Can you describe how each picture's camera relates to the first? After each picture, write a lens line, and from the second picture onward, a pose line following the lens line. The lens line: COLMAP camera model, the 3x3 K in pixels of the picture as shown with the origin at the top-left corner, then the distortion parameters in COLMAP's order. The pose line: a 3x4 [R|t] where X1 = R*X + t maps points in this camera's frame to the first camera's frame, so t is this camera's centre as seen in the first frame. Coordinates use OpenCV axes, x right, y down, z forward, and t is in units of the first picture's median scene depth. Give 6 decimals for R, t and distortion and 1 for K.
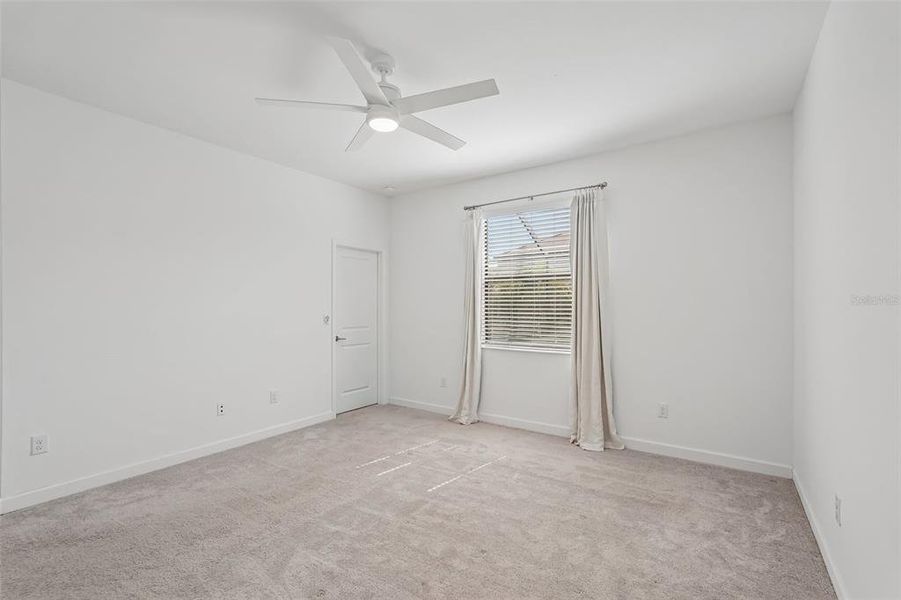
lens RADIAL K [[399.6, 0, 452.8], [0, 399.6, 304.7], [0, 0, 1]] dist [-0.001784, 0.000346]
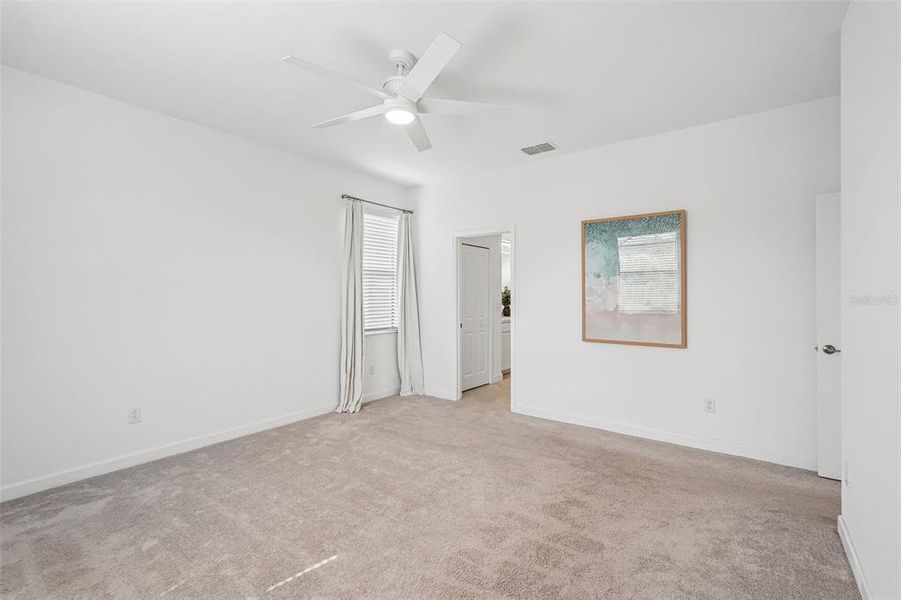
lens RADIAL K [[399.6, 0, 449.9], [0, 399.6, 292.3], [0, 0, 1]] dist [-0.001346, -0.000037]
pose [[-0.999465, 0.005233, 0.032294, -0.247824], [0.005171, 0.999985, -0.001997, 0.000035], [-0.032304, -0.001829, -0.999476, 1.485481]]
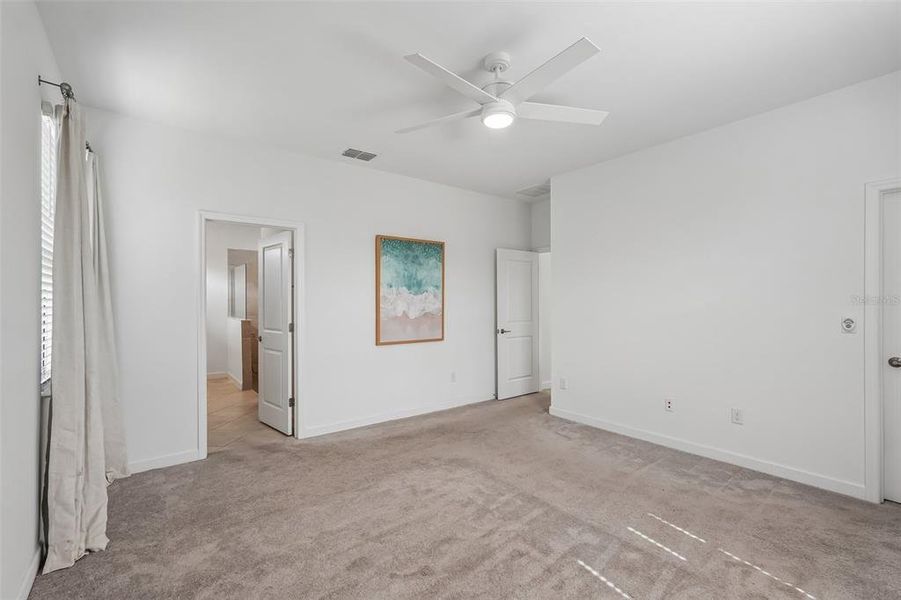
lens RADIAL K [[401.5, 0, 448.8], [0, 401.5, 298.6], [0, 0, 1]] dist [-0.003376, 0.000024]
pose [[-0.293928, -0.003307, -0.955822, 0.604687], [0.001696, 0.999991, -0.003982, -0.000797], [0.955826, -0.002792, -0.293920, 0.861744]]
